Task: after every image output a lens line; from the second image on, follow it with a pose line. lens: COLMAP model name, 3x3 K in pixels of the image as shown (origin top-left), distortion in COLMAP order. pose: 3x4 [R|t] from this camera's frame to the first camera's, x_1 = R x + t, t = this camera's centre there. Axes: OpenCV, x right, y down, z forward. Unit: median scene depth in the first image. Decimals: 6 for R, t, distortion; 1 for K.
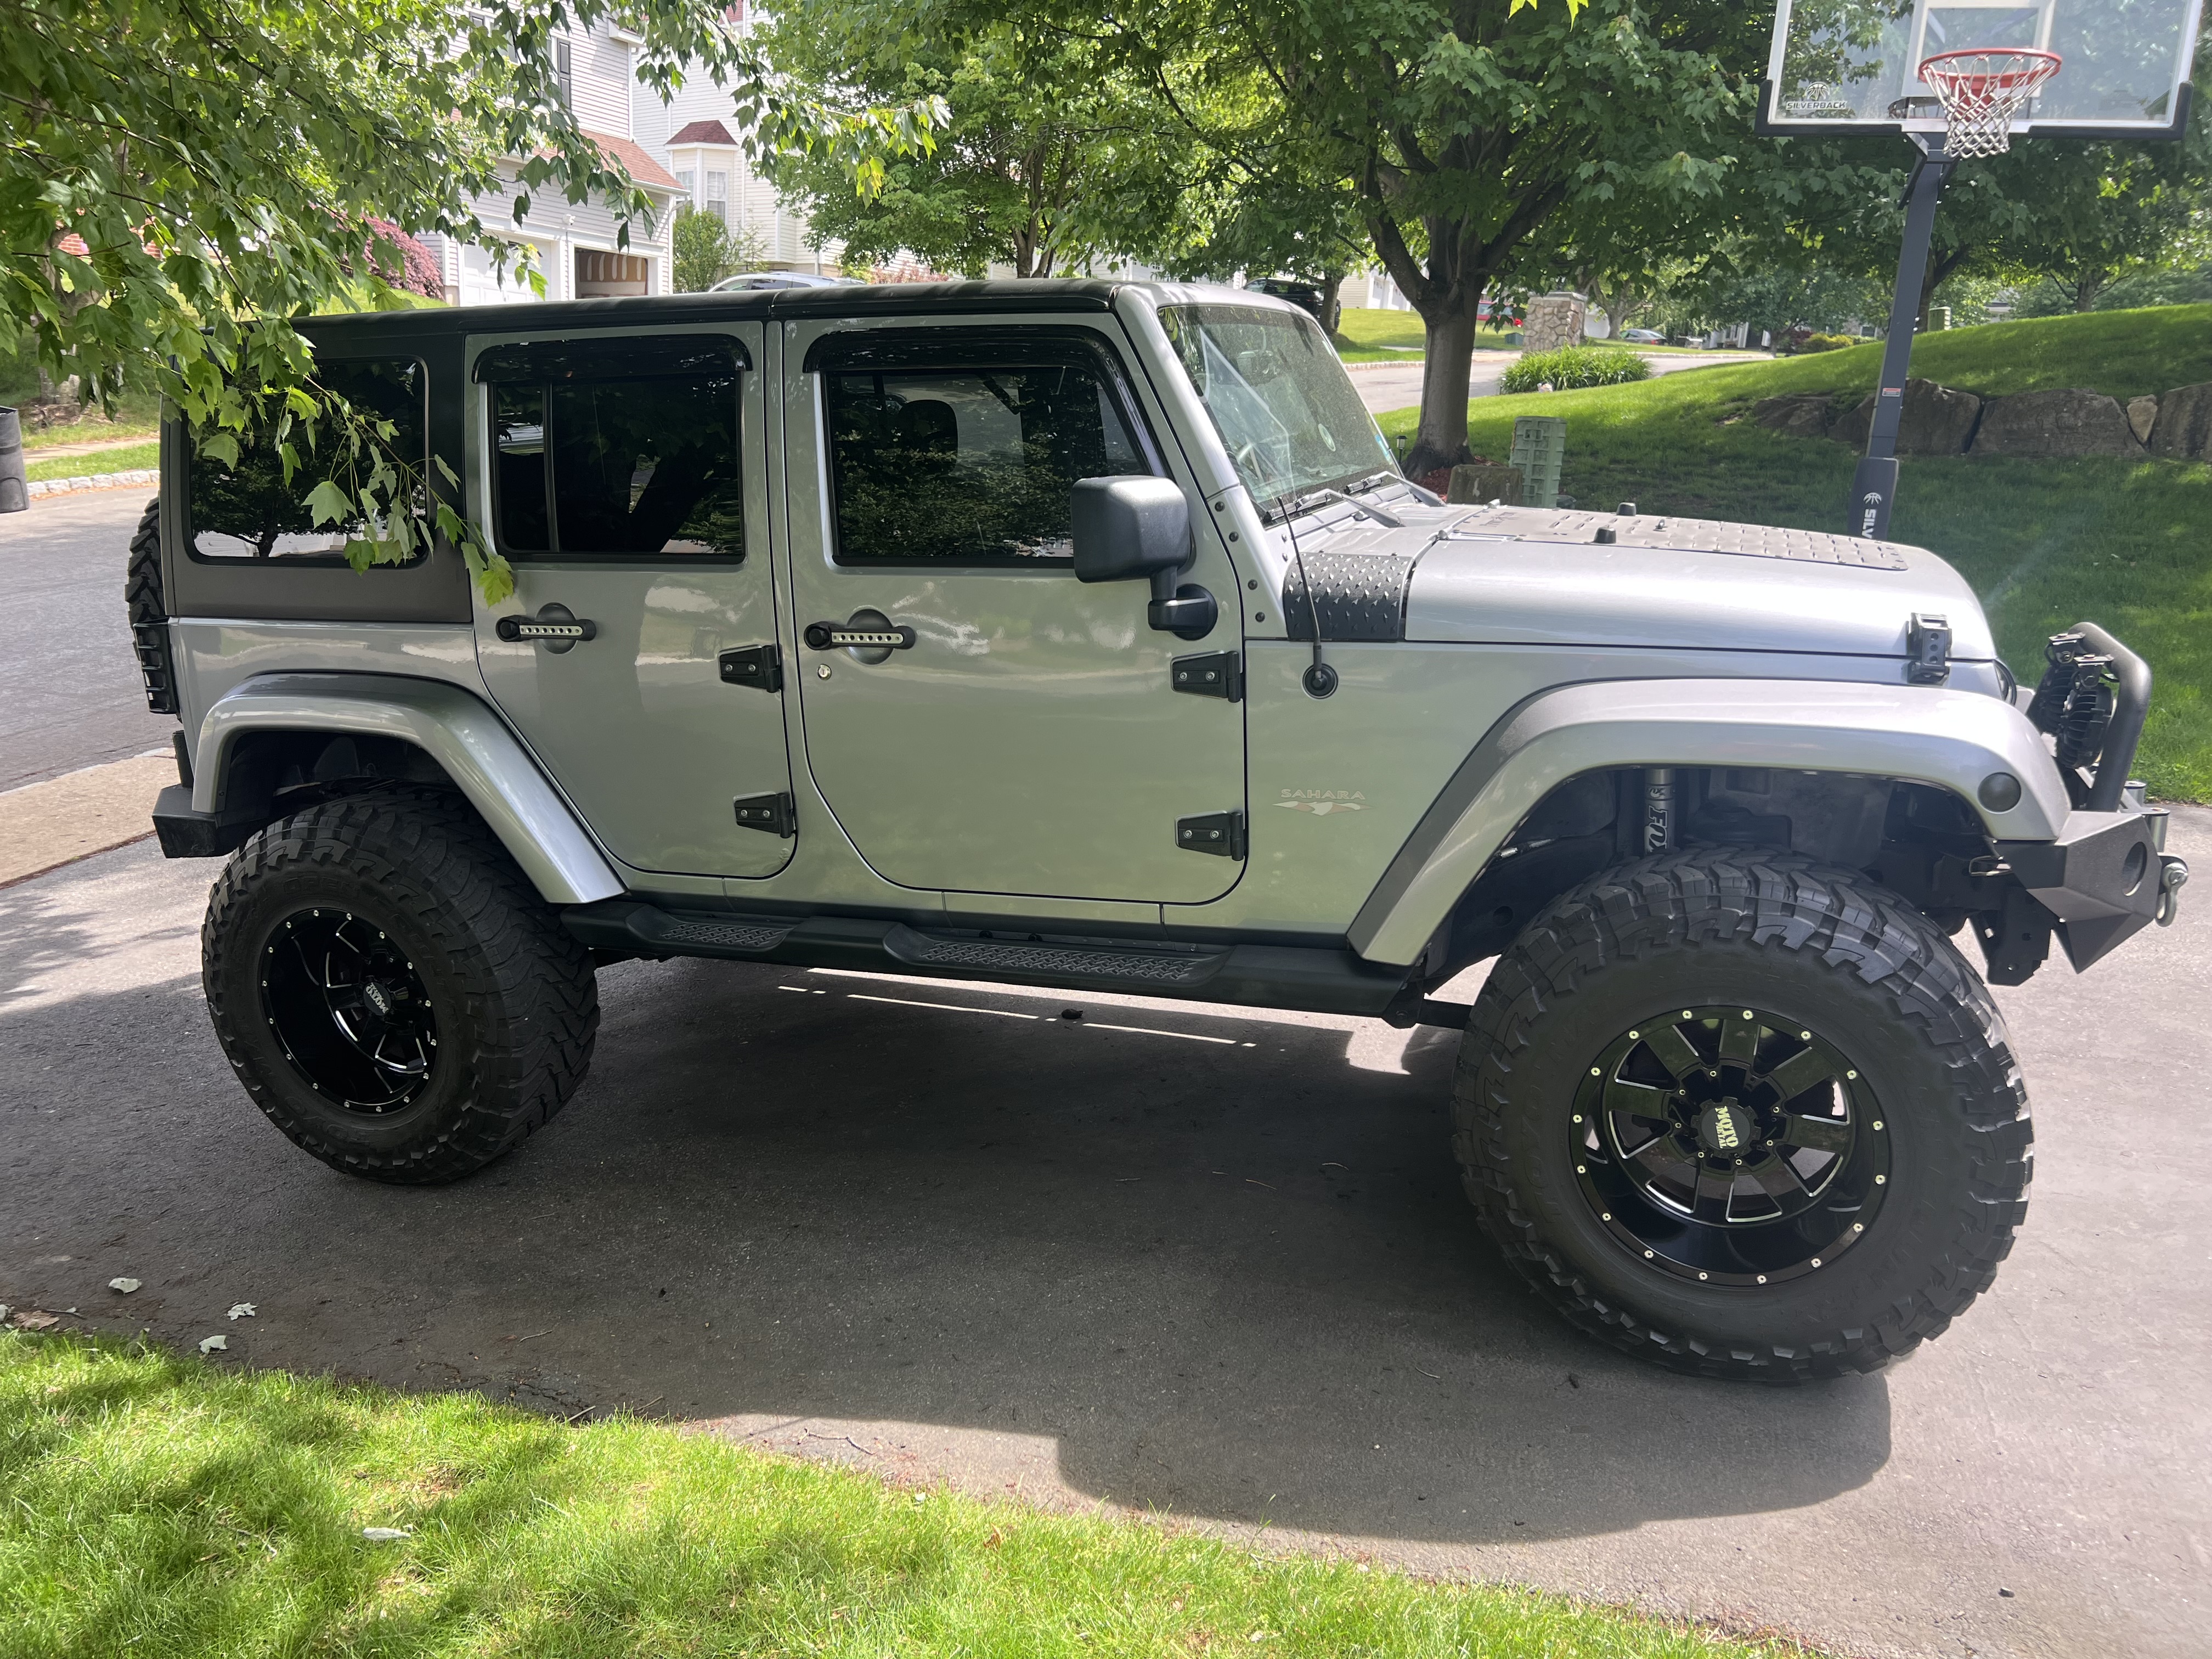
lens RADIAL K [[1668.1, 0, 1092.5], [0, 1668.1, 836.2], [0, 0, 1]] dist [0.073265, -0.072740]
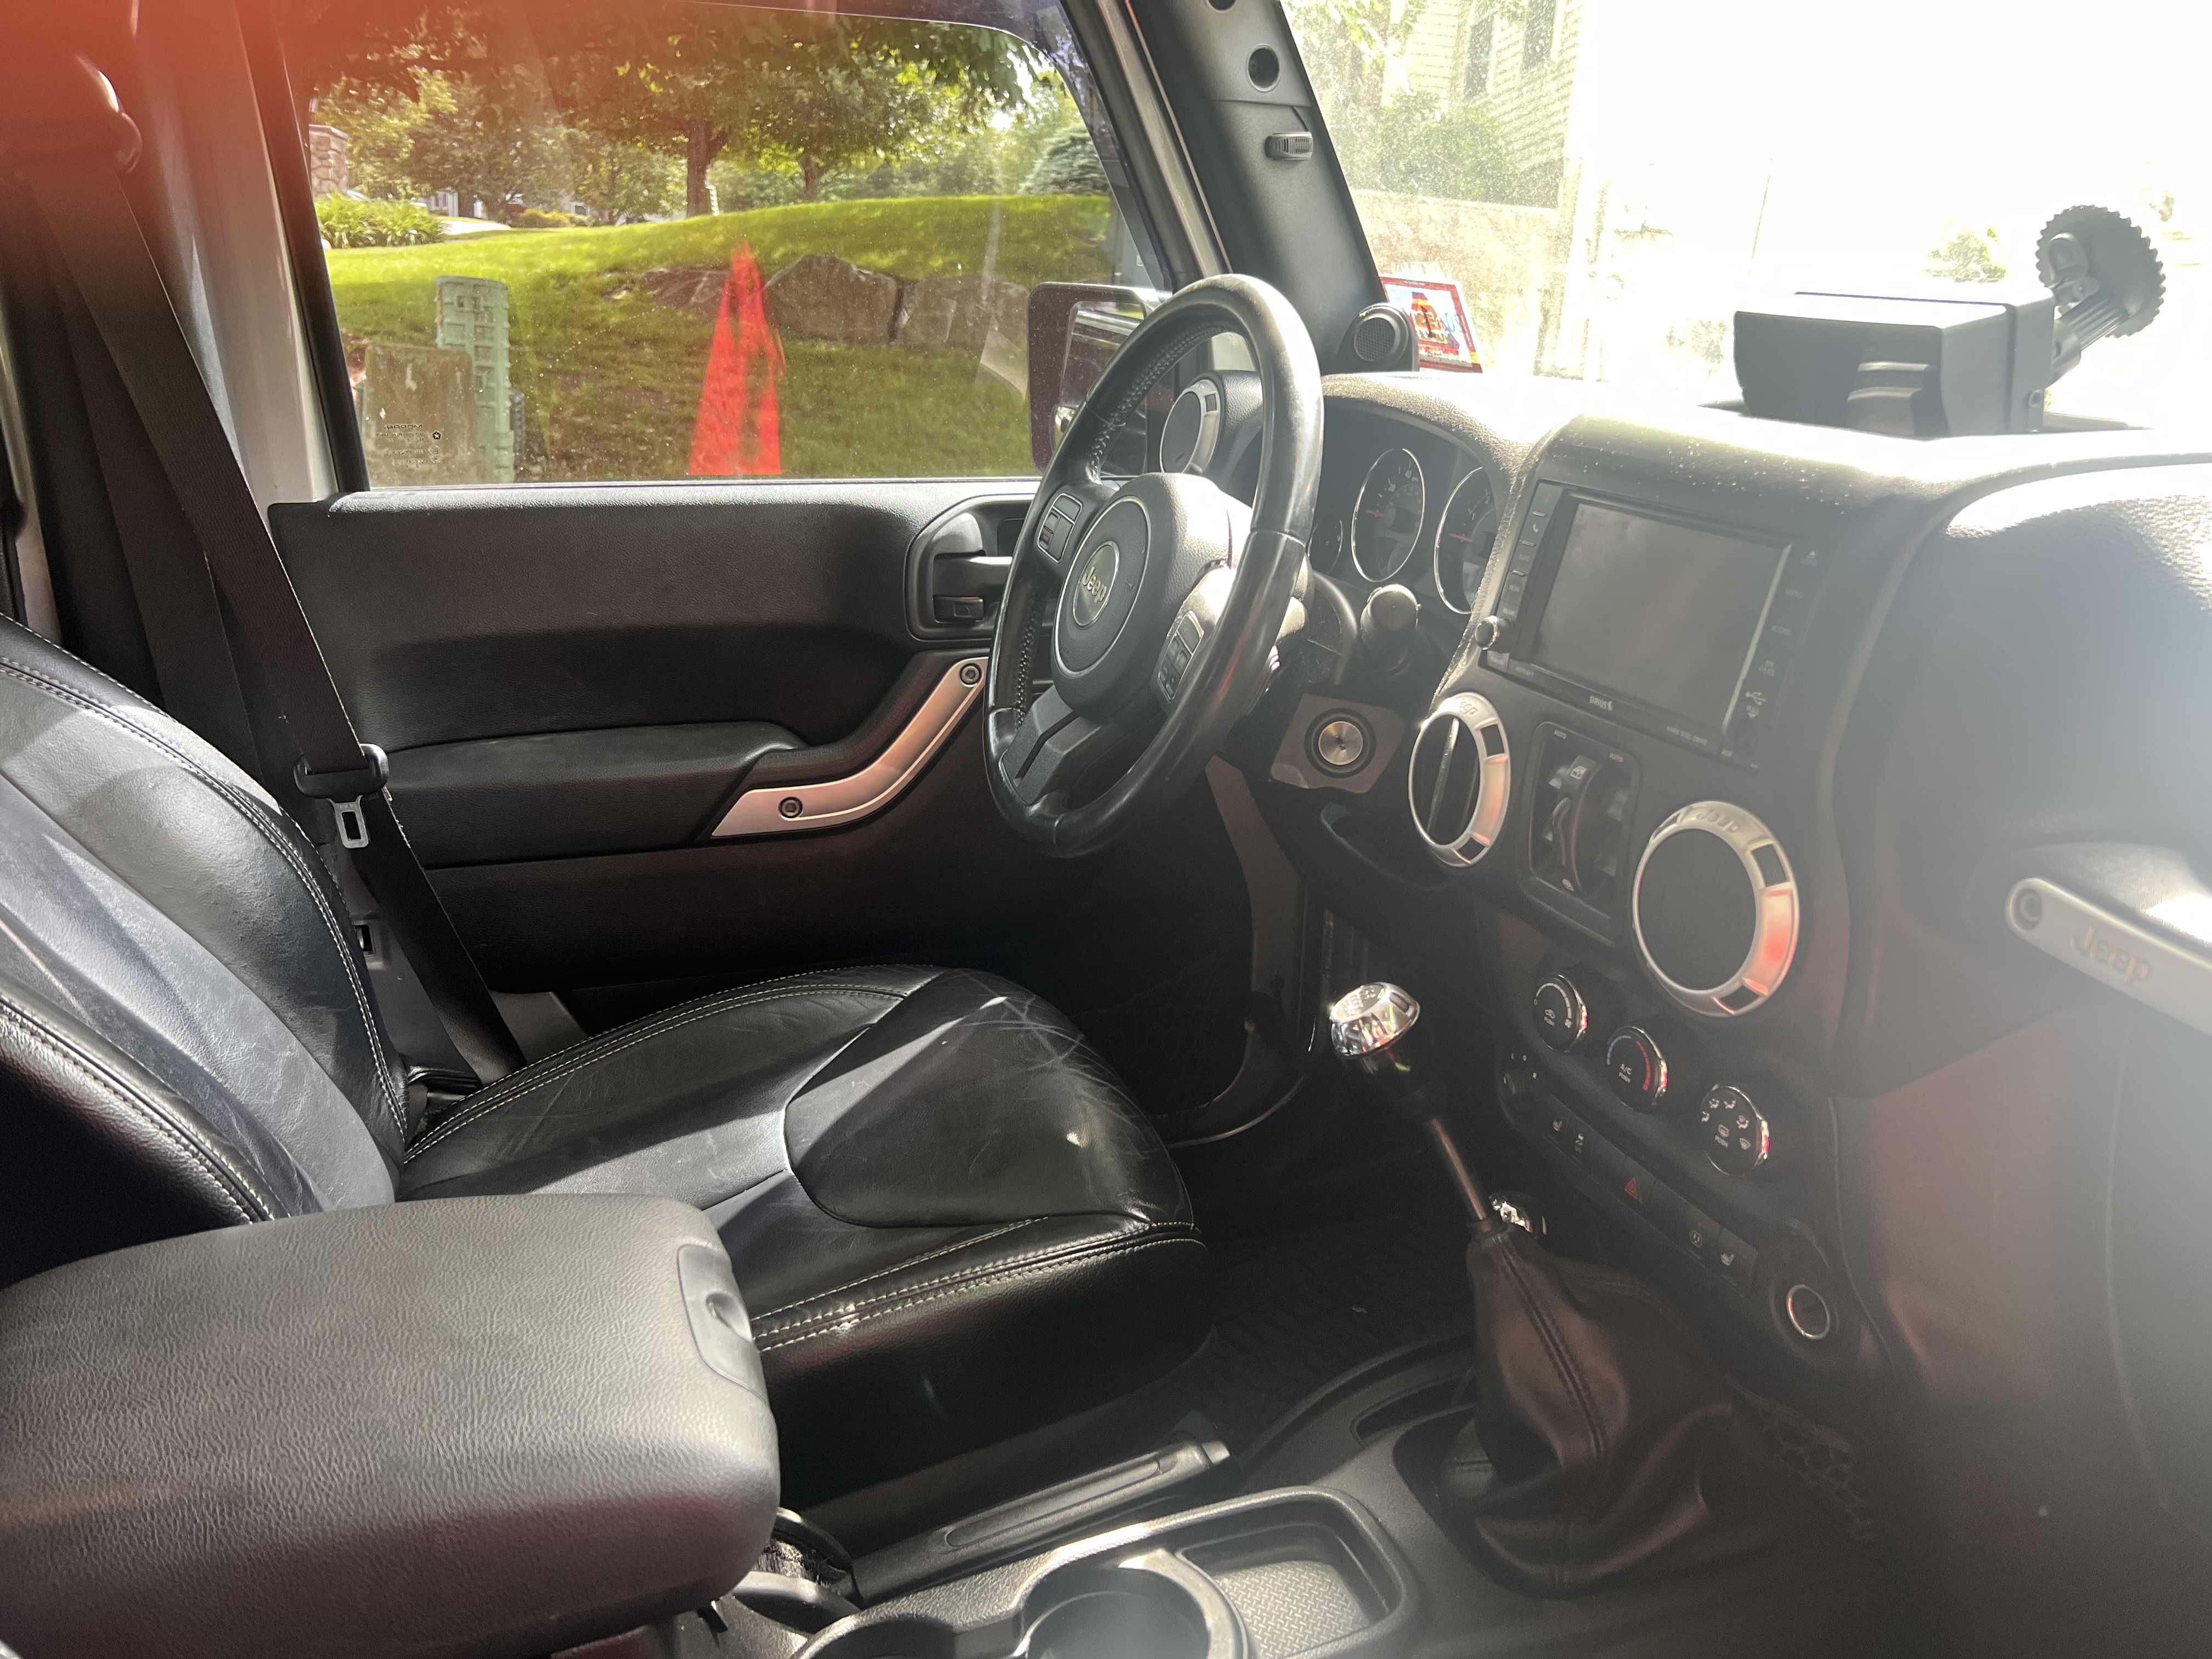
lens RADIAL K [[1668.1, 0, 1092.5], [0, 1668.1, 836.2], [0, 0, 1]] dist [0.073265, -0.072740]
pose [[0.751834, -0.177215, 0.635091, -0.017763], [0.134676, 0.984172, 0.115190, -0.032975], [-0.645452, -0.001072, 0.763800, 0.147070]]
